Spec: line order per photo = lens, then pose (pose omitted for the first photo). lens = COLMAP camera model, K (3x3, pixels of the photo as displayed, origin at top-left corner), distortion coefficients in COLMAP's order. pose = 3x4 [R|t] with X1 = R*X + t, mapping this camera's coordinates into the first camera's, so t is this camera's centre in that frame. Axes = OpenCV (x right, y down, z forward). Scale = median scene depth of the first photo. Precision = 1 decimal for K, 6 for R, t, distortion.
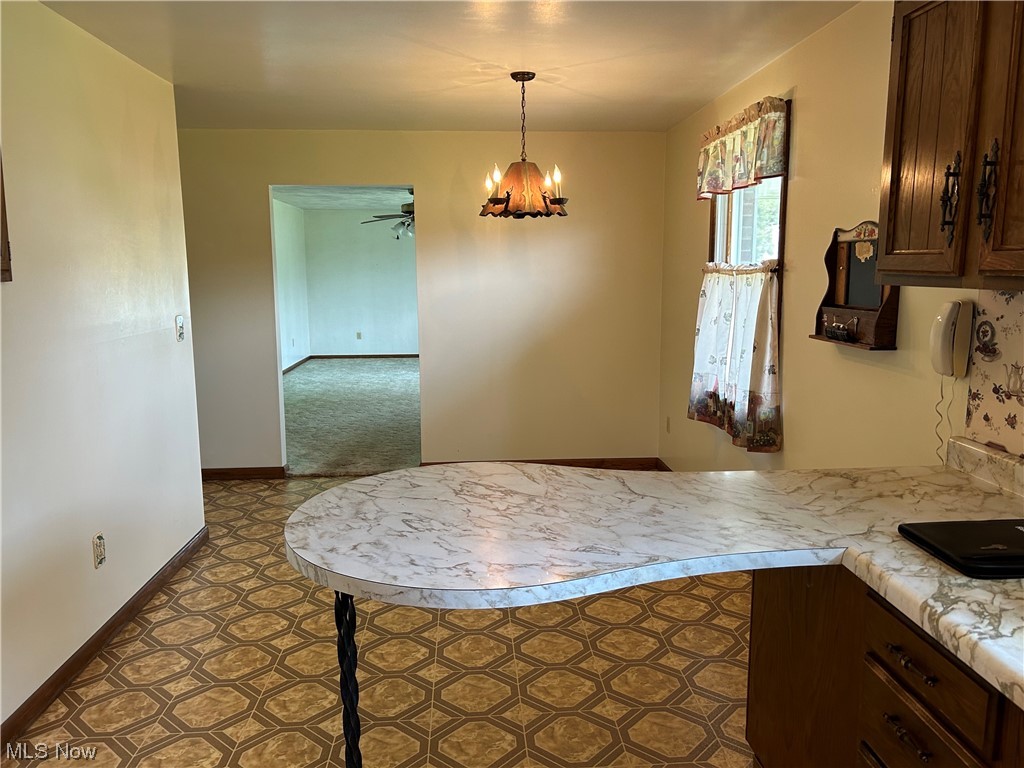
lens RADIAL K [[784.7, 0, 513.0], [0, 784.7, 385.8], [0, 0, 1]] dist [0.007746, -0.033450]
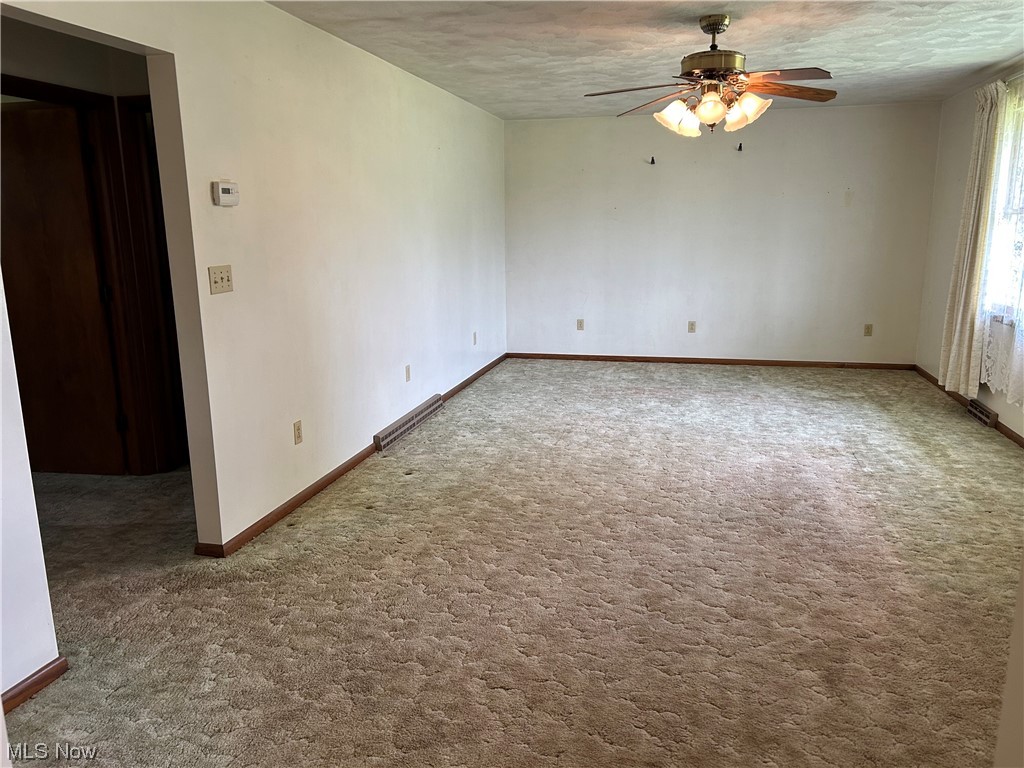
lens RADIAL K [[784.7, 0, 510.3], [0, 784.7, 386.2], [0, 0, 1]] dist [0.007746, -0.033450]
pose [[0.956788, 0.052669, -0.285975, -0.067214], [-0.035742, 0.997304, 0.064092, -0.053813], [0.288580, -0.051101, 0.956091, 0.380435]]
